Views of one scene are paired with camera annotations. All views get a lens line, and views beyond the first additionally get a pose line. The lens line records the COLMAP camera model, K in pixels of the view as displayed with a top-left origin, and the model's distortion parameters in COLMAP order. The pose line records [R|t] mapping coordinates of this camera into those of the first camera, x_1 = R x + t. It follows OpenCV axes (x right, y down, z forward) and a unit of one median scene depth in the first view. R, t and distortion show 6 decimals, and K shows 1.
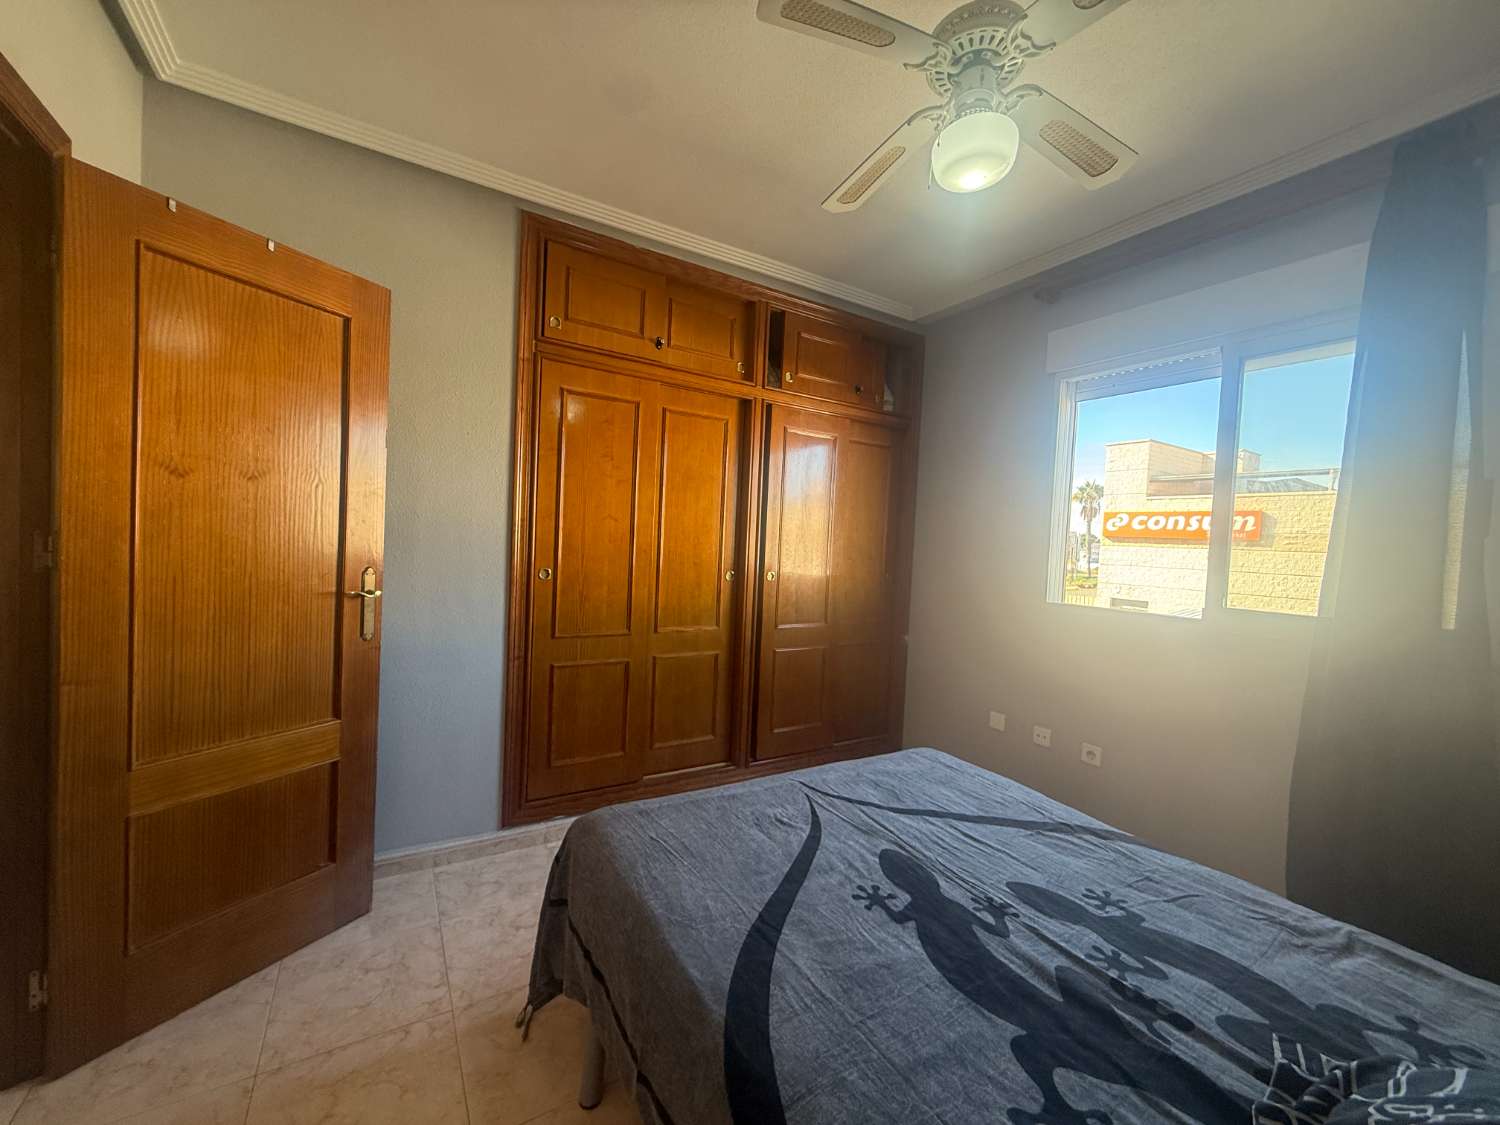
lens RADIAL K [[594.9, 0, 749.0], [0, 594.9, 561.6], [0, 0, 1]] dist [0.000215, 0.000464]
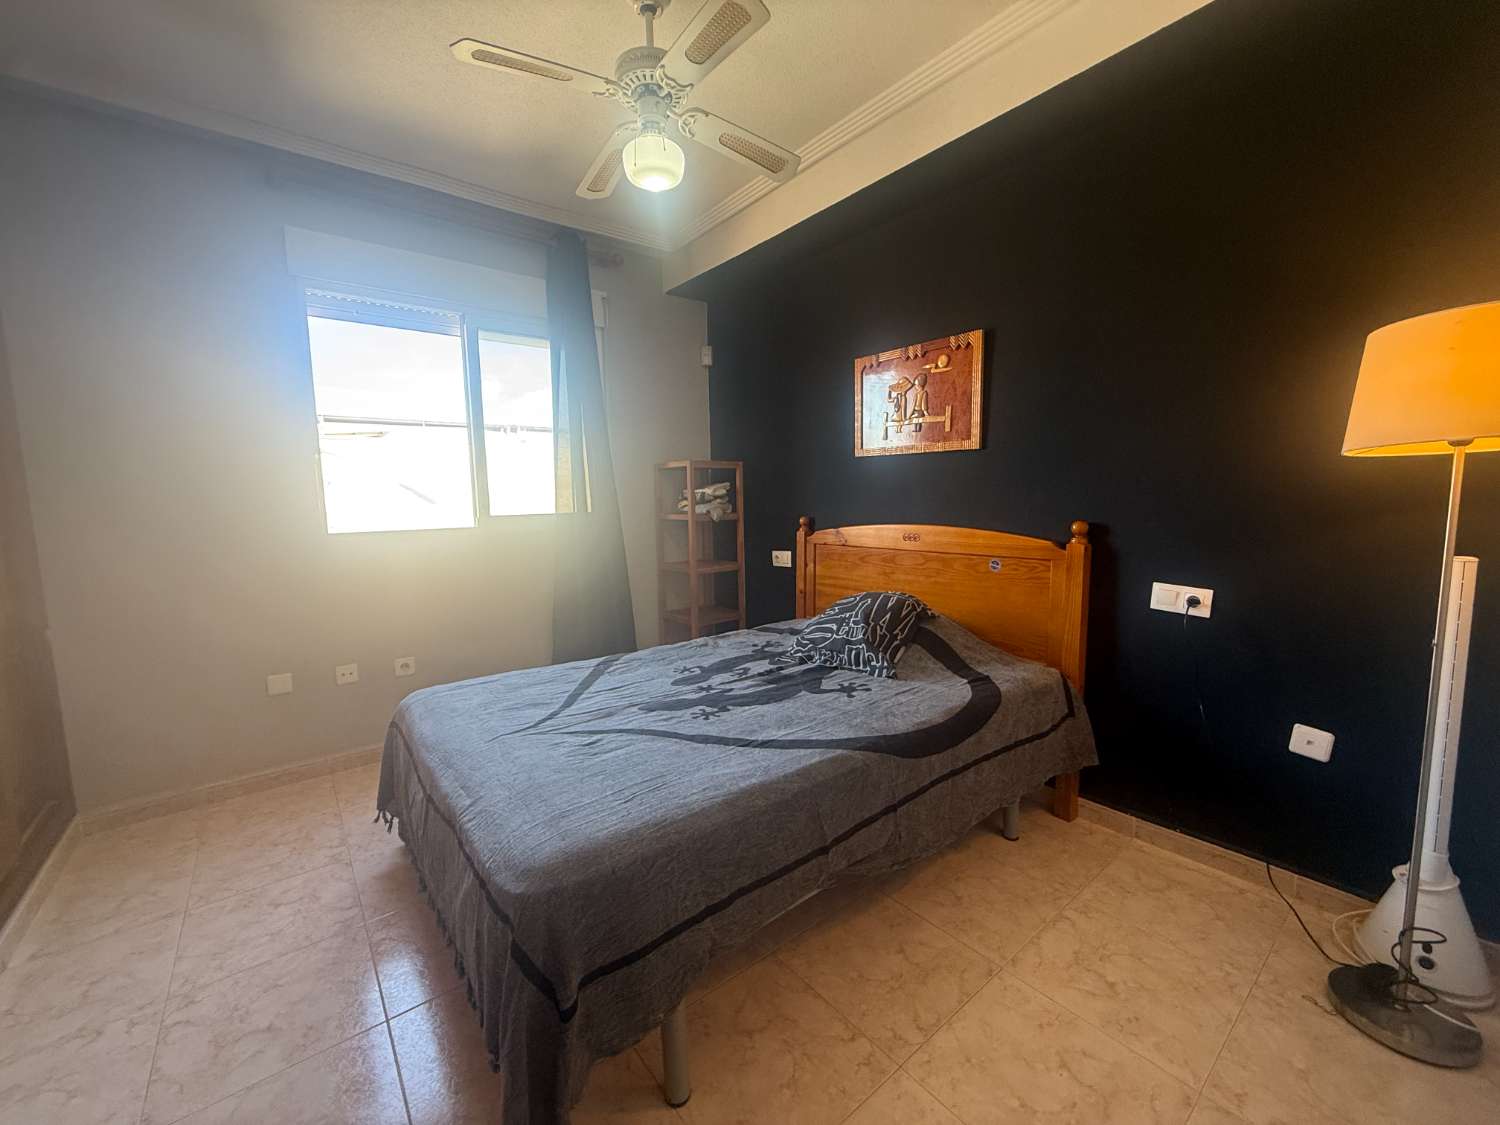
lens RADIAL K [[594.9, 0, 743.8], [0, 594.9, 562.5], [0, 0, 1]] dist [0.000215, 0.000464]
pose [[-0.115222, -0.150742, 0.981835, -0.935433], [0.049790, 0.986300, 0.157271, -0.003967], [-0.992091, 0.067006, -0.106138, 0.861153]]
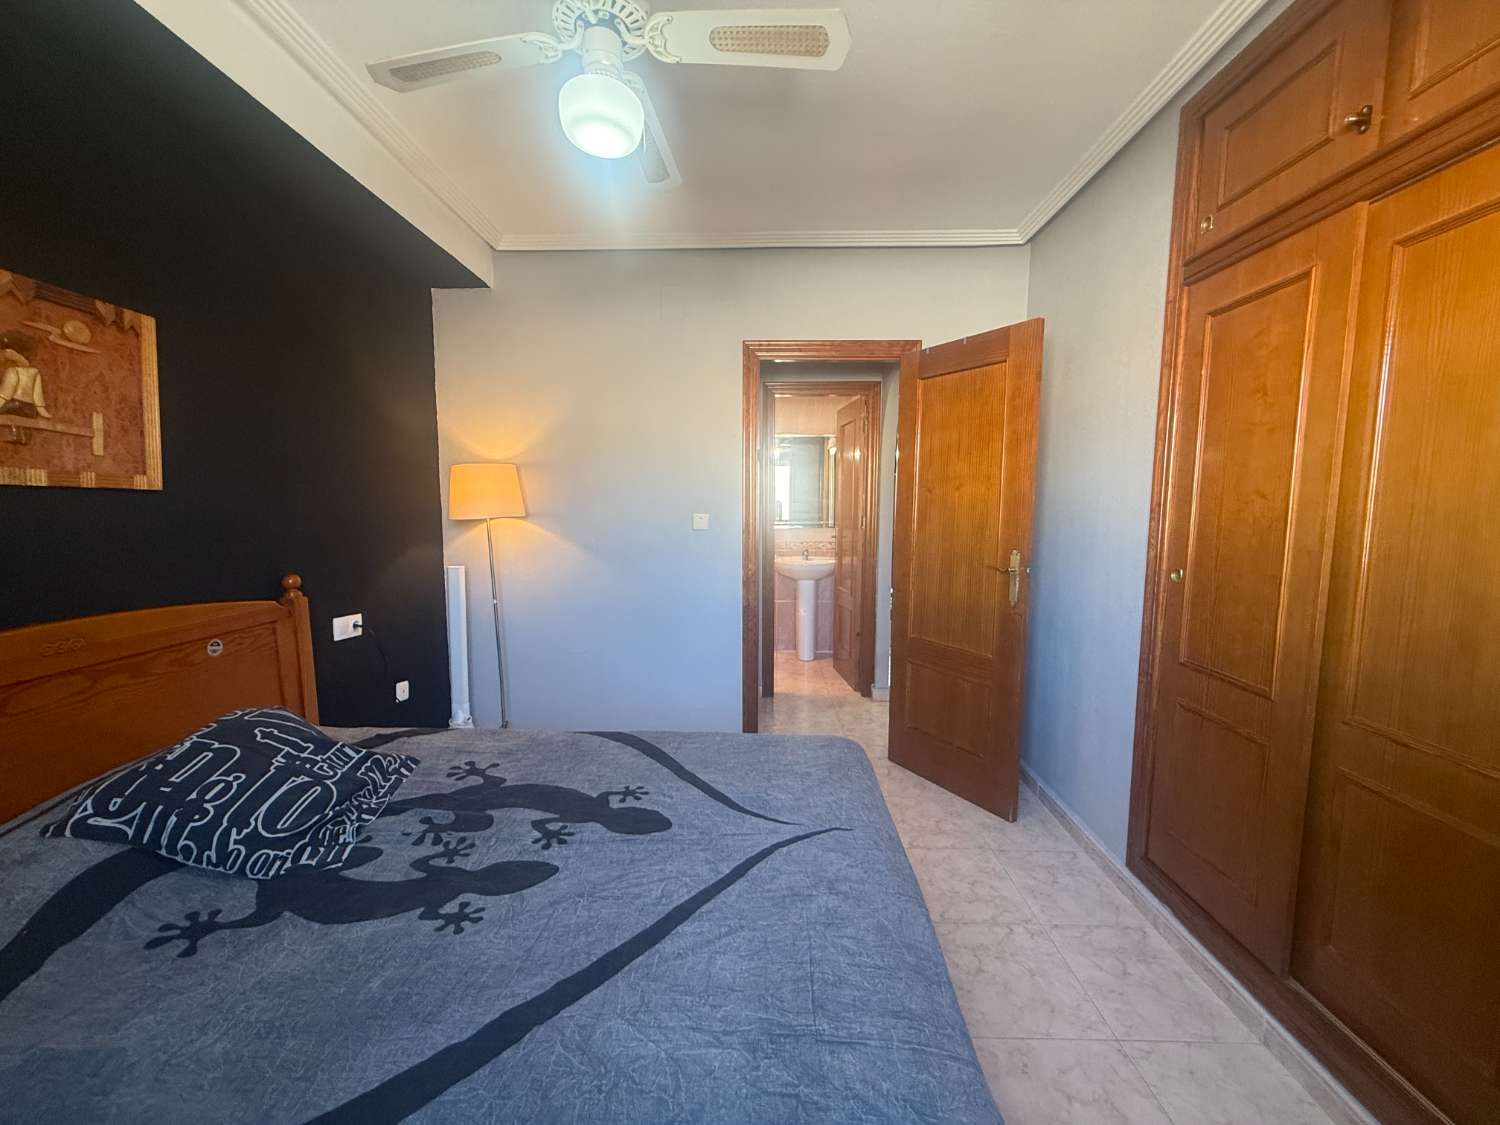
lens RADIAL K [[594.9, 0, 747.9], [0, 594.9, 565.7], [0, 0, 1]] dist [0.000215, 0.000464]
pose [[-0.540006, 0.038220, -0.840793, 0.942639], [-0.057731, 0.994934, 0.082305, -0.036240], [0.839679, 0.092985, -0.535064, 1.540659]]
